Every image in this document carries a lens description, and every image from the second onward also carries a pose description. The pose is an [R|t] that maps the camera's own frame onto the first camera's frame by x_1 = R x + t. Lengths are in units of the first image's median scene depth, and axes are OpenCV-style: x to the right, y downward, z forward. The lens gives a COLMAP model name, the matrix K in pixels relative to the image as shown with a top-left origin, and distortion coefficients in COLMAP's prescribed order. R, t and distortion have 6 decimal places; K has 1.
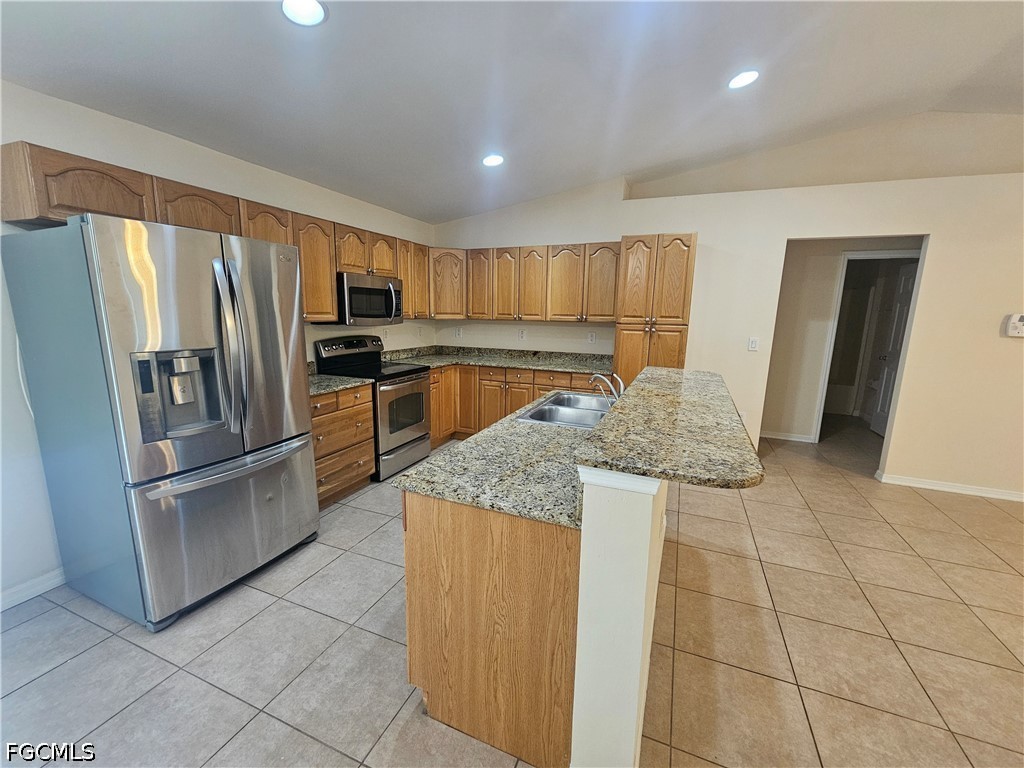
lens RADIAL K [[417.1, 0, 508.6], [0, 417.1, 386.9], [0, 0, 1]] dist [0.000660, 0.000464]
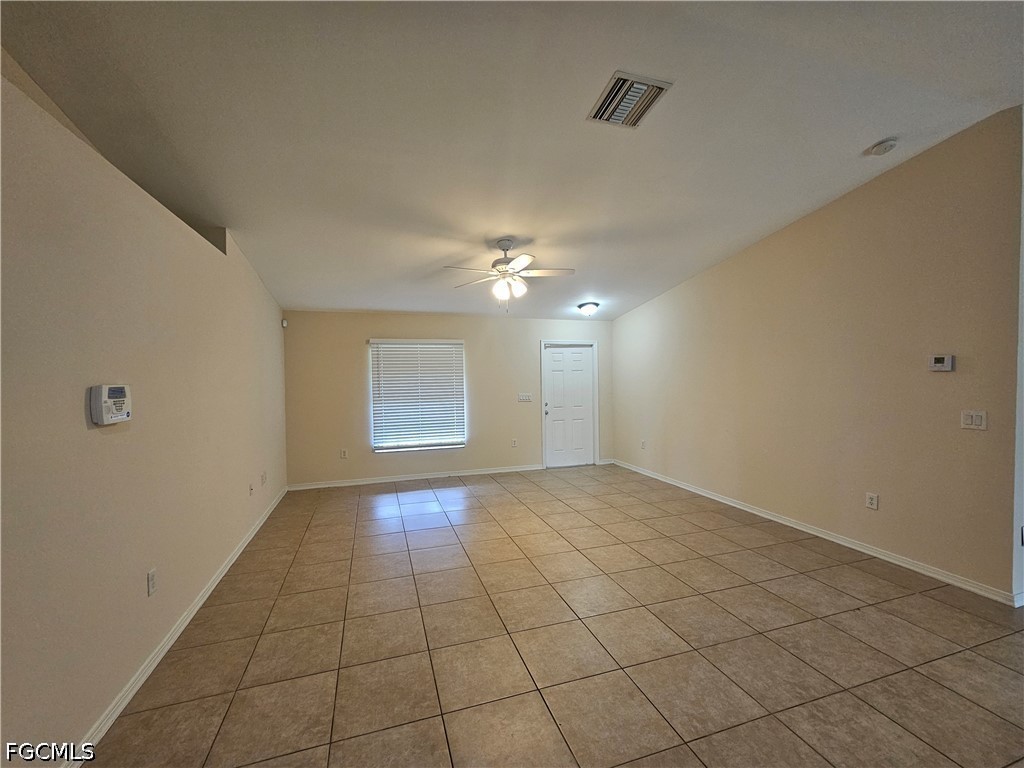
lens RADIAL K [[417.1, 0, 509.5], [0, 417.1, 384.0], [0, 0, 1]] dist [0.000660, 0.000464]
pose [[-0.647521, -0.024509, 0.761653, 0.364403], [0.141688, 0.978182, 0.151933, -0.160039], [-0.748759, 0.206297, -0.629921, 0.812395]]
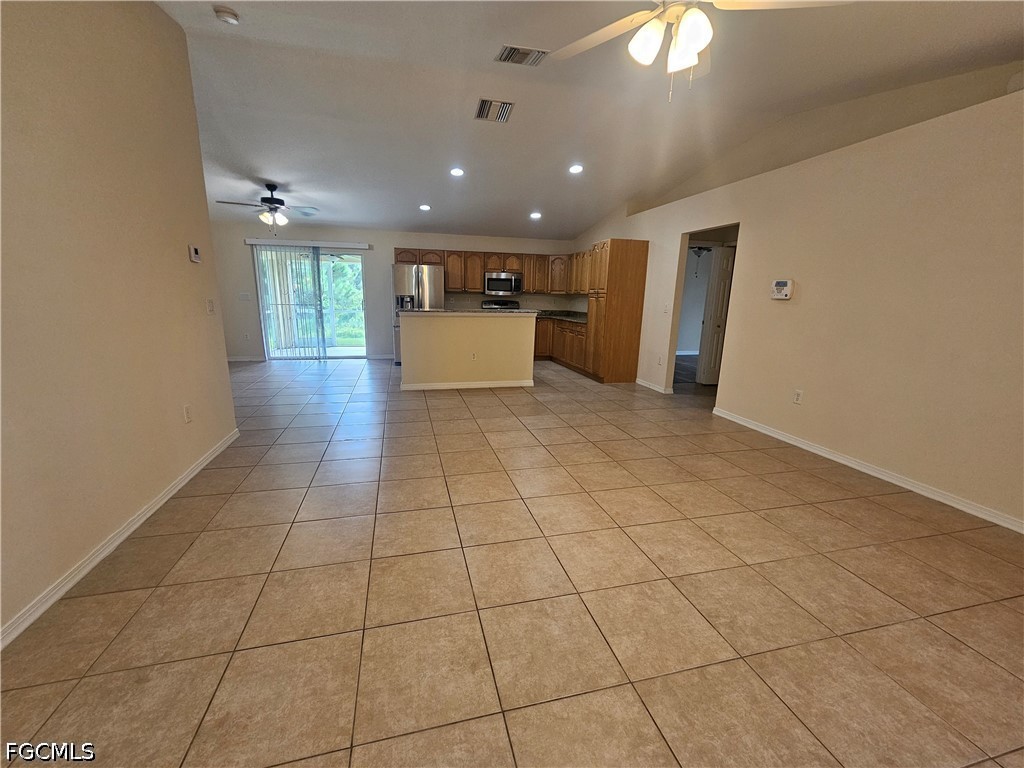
lens RADIAL K [[417.1, 0, 510.3], [0, 417.1, 391.5], [0, 0, 1]] dist [0.000660, 0.000464]
pose [[0.599805, 0.176227, -0.780498, 1.513074], [-0.155633, 0.982510, 0.102237, 0.124075], [0.784865, 0.060149, 0.616741, -0.312078]]
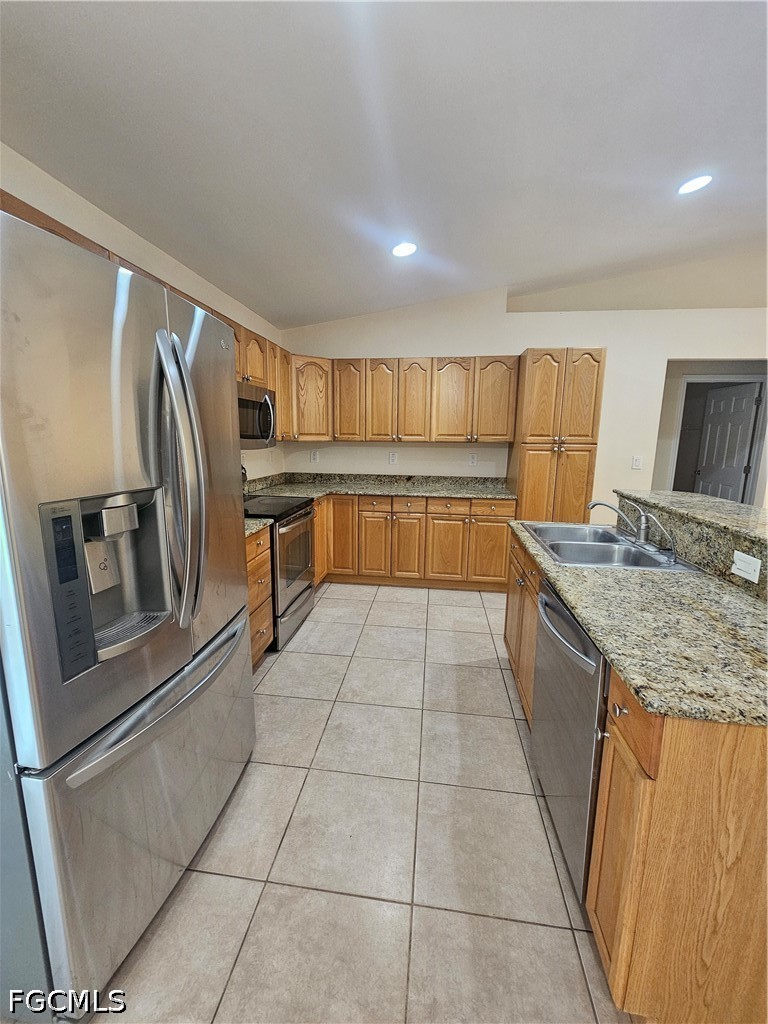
lens RADIAL K [[417.1, 0, 382.1], [0, 417.1, 506.1], [0, 0, 1]] dist [0.000660, 0.000464]
pose [[0.966088, -0.048320, 0.253652, -0.283629], [0.051059, 0.998687, -0.004220, -0.025162], [-0.253115, 0.017028, 0.967286, 0.189317]]
